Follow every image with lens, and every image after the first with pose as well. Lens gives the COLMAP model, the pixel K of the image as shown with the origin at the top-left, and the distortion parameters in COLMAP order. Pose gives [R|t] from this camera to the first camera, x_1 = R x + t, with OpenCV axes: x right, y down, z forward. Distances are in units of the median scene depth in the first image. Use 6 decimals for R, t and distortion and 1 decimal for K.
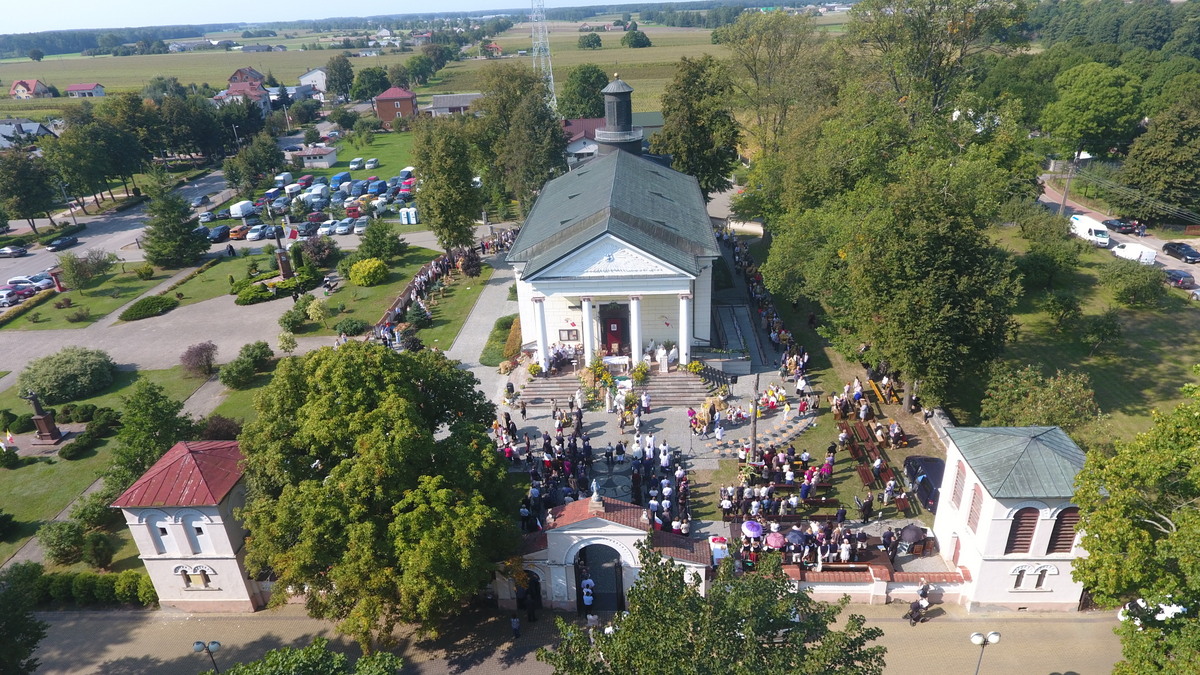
lens RADIAL K [[700.8, 0, 604.5], [0, 700.8, 337.7], [0, 0, 1]] dist [-0.002741, -0.001684]
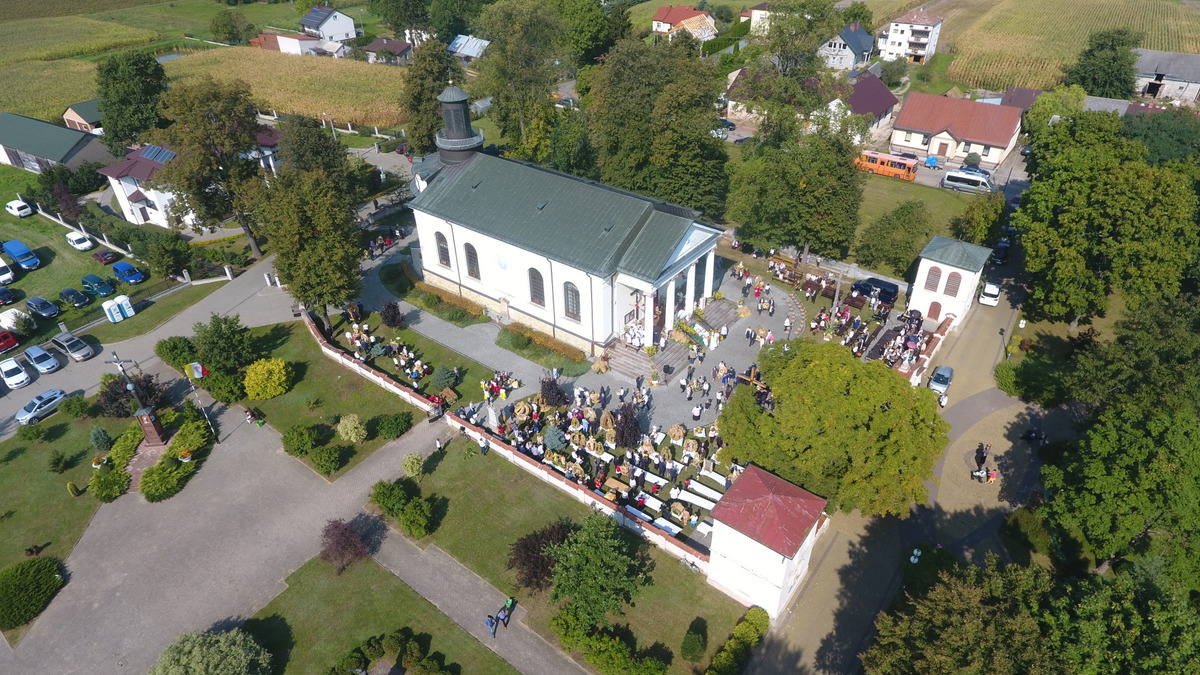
lens RADIAL K [[700.8, 0, 604.5], [0, 700.8, 337.7], [0, 0, 1]] dist [-0.002741, -0.001684]
pose [[0.569510, -0.439003, 0.694935, -1.005436], [0.341591, 0.895376, 0.285687, -0.357688], [-0.747646, 0.074682, 0.659885, 0.265037]]
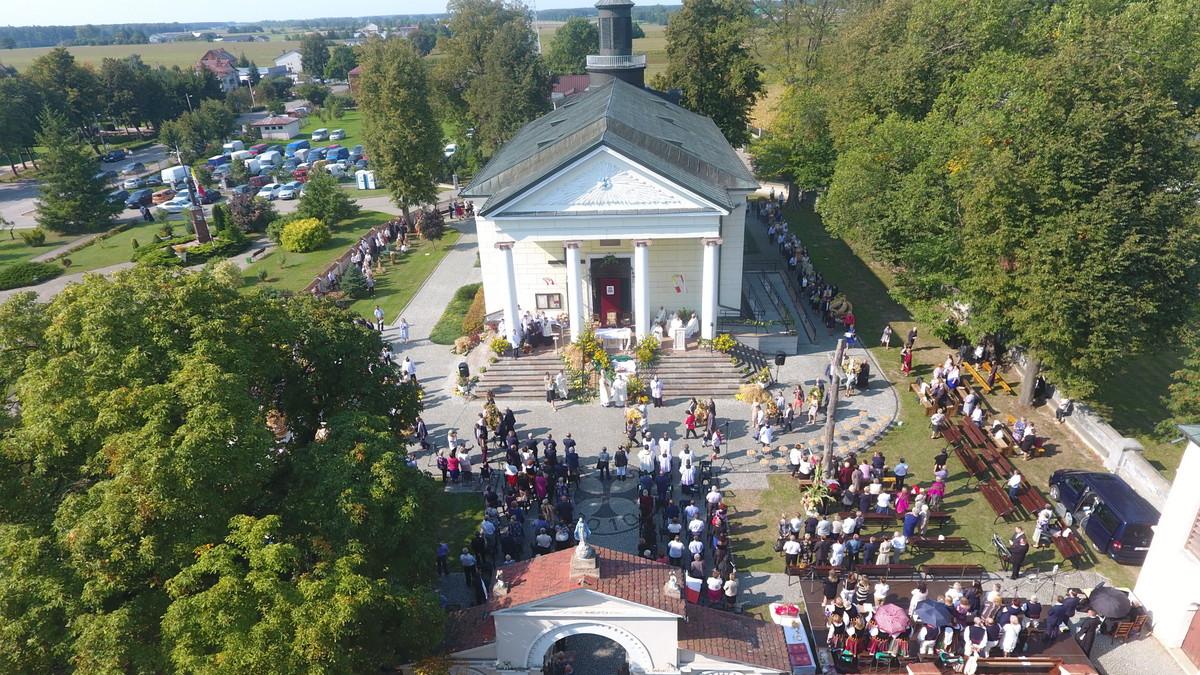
lens RADIAL K [[700.8, 0, 604.5], [0, 700.8, 337.7], [0, 0, 1]] dist [-0.002741, -0.001684]
pose [[0.999898, 0.004359, 0.013573, -0.002602], [-0.004292, 0.999978, -0.004980, 0.041301], [-0.013595, 0.004921, 0.999895, 0.288297]]
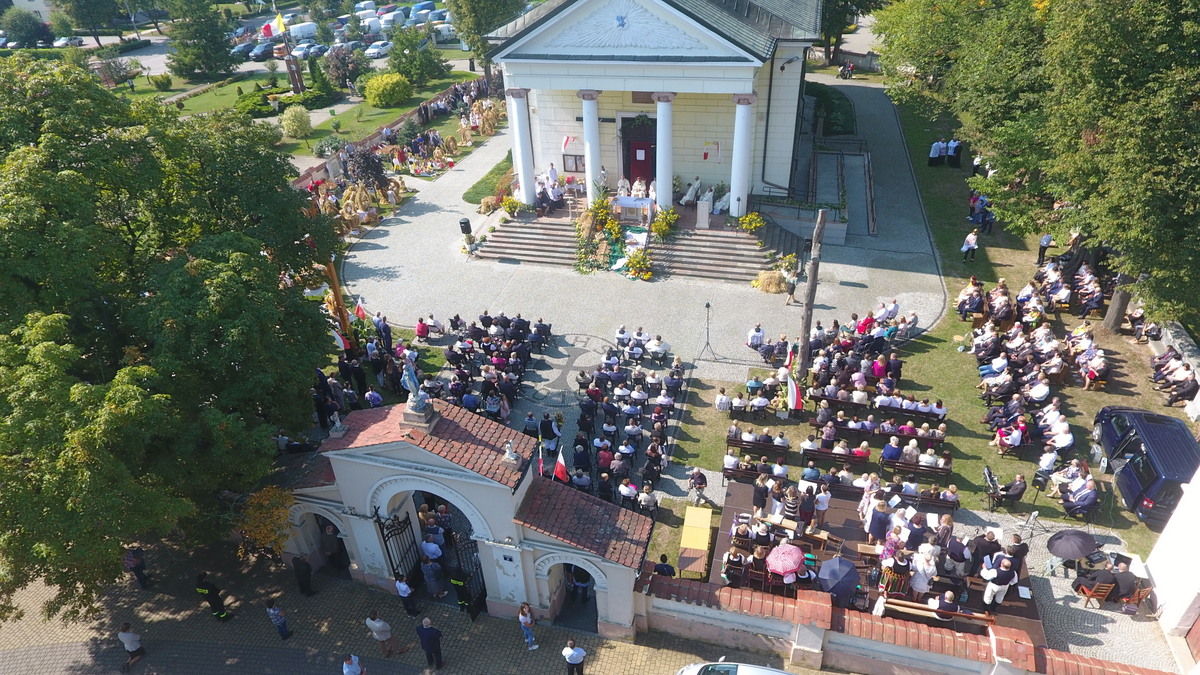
lens RADIAL K [[700.8, 0, 604.5], [0, 700.8, 337.7], [0, 0, 1]] dist [-0.002741, -0.001684]
pose [[0.976864, 0.119011, -0.177687, 0.126040], [-0.092233, 0.984062, 0.152037, 0.061353], [0.192949, -0.132131, 0.972272, 0.351934]]
